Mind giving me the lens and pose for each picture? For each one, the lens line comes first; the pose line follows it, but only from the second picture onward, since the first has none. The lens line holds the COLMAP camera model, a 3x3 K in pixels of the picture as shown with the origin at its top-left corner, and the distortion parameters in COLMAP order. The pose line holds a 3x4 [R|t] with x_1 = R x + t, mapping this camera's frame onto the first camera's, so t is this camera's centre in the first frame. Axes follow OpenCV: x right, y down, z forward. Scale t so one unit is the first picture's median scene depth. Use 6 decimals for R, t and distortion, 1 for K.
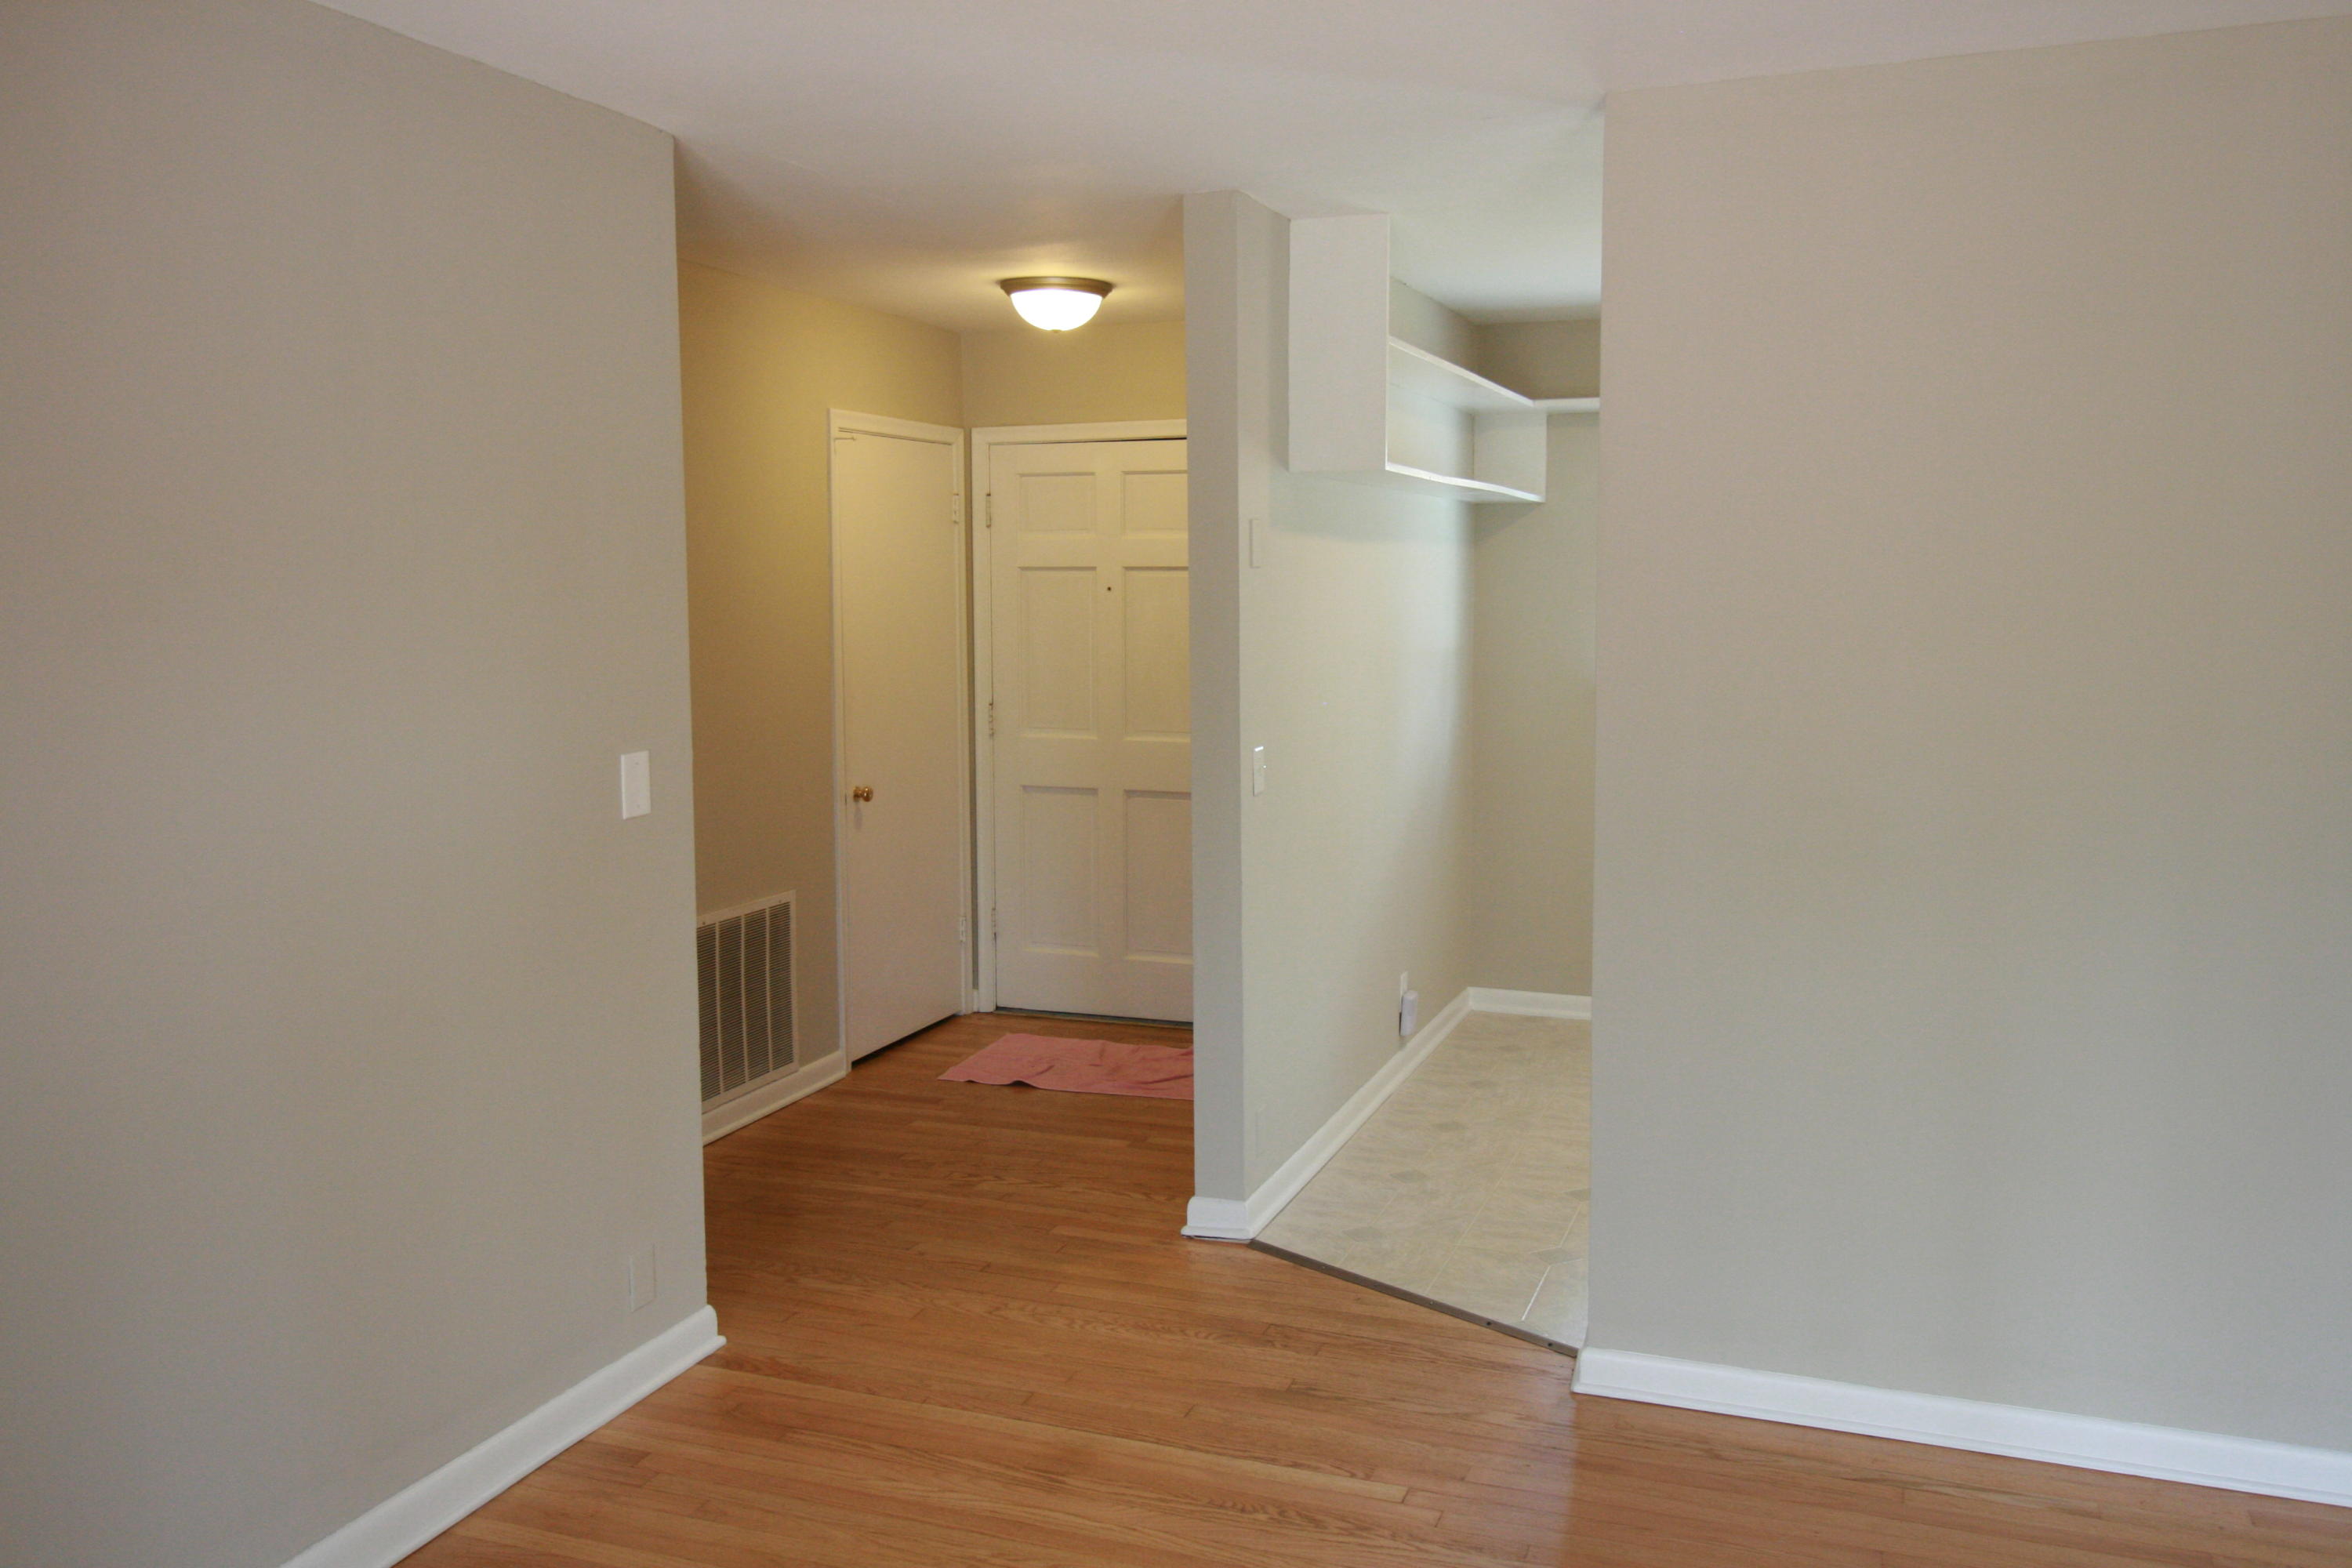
lens RADIAL K [[1893.2, 0, 1175.3], [0, 1893.2, 758.6], [0, 0, 1]] dist [-0.004188, -0.002163]
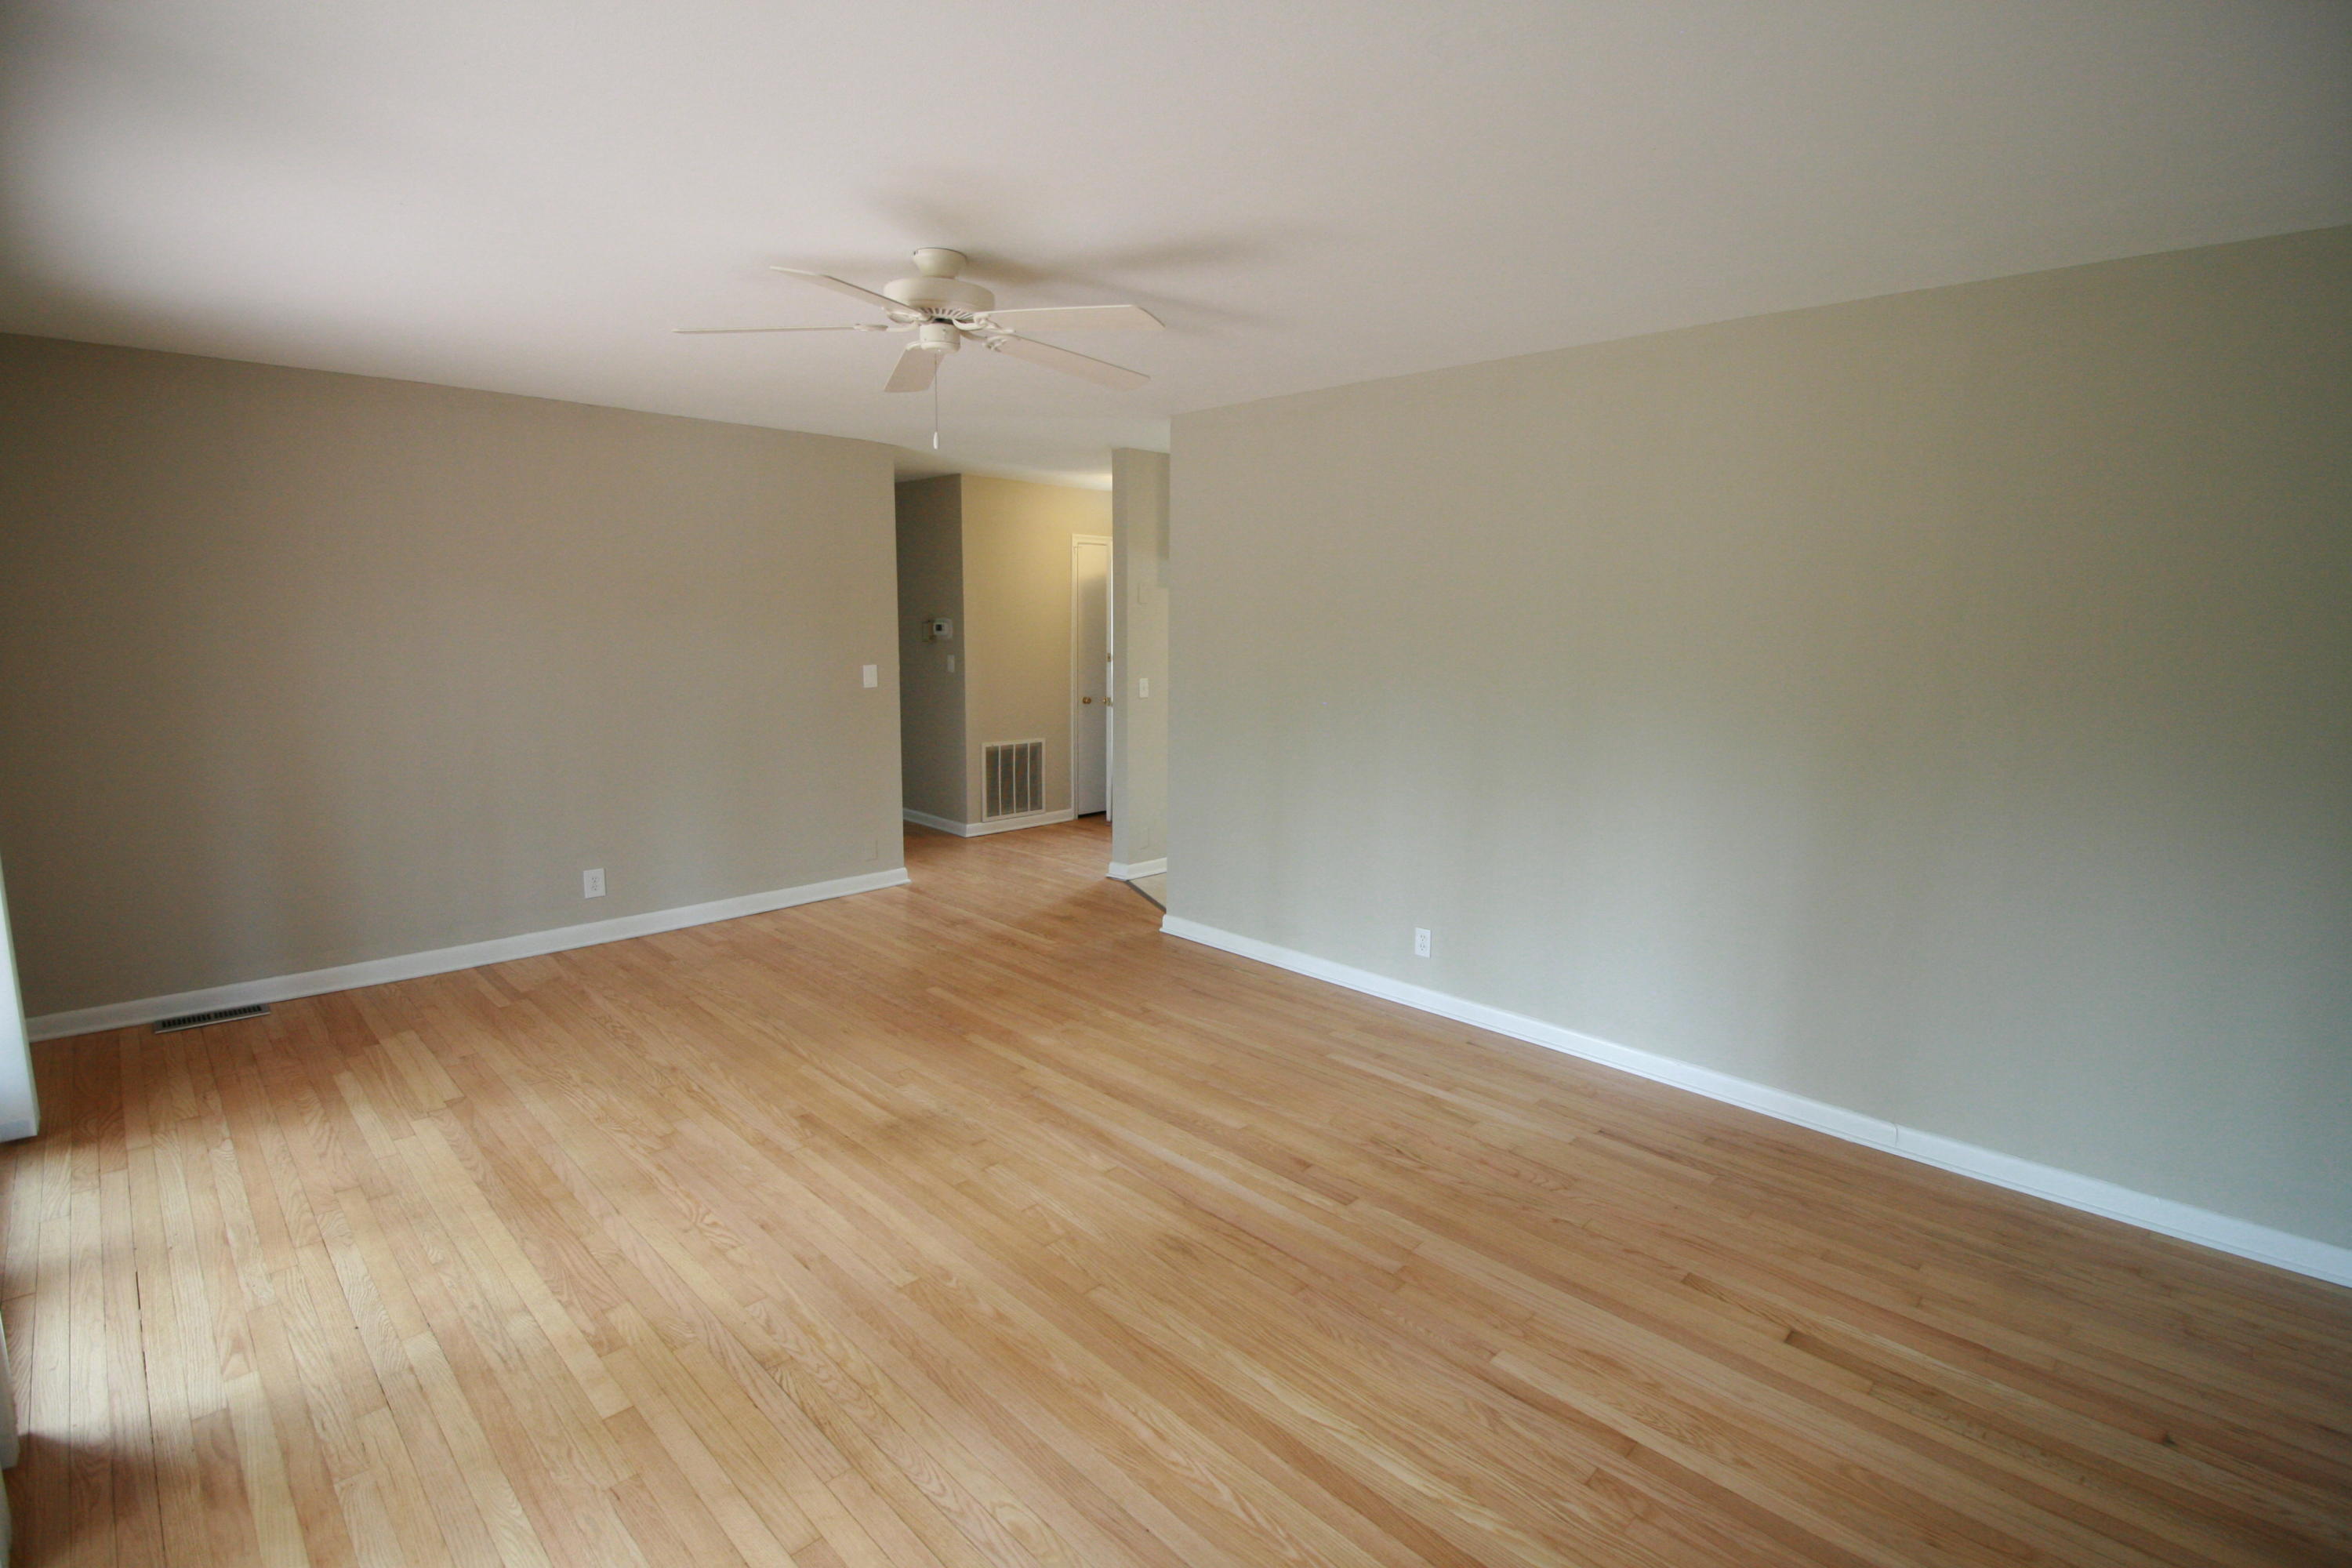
lens RADIAL K [[1097.6, 0, 1181.8], [0, 1097.6, 762.2], [0, 0, 1]] dist [-0.000942, -0.011804]
pose [[0.908924, 0.066709, -0.411590, 0.771869], [-0.052354, 0.997565, 0.046069, 0.039122], [0.413662, -0.020325, 0.910204, -0.296188]]
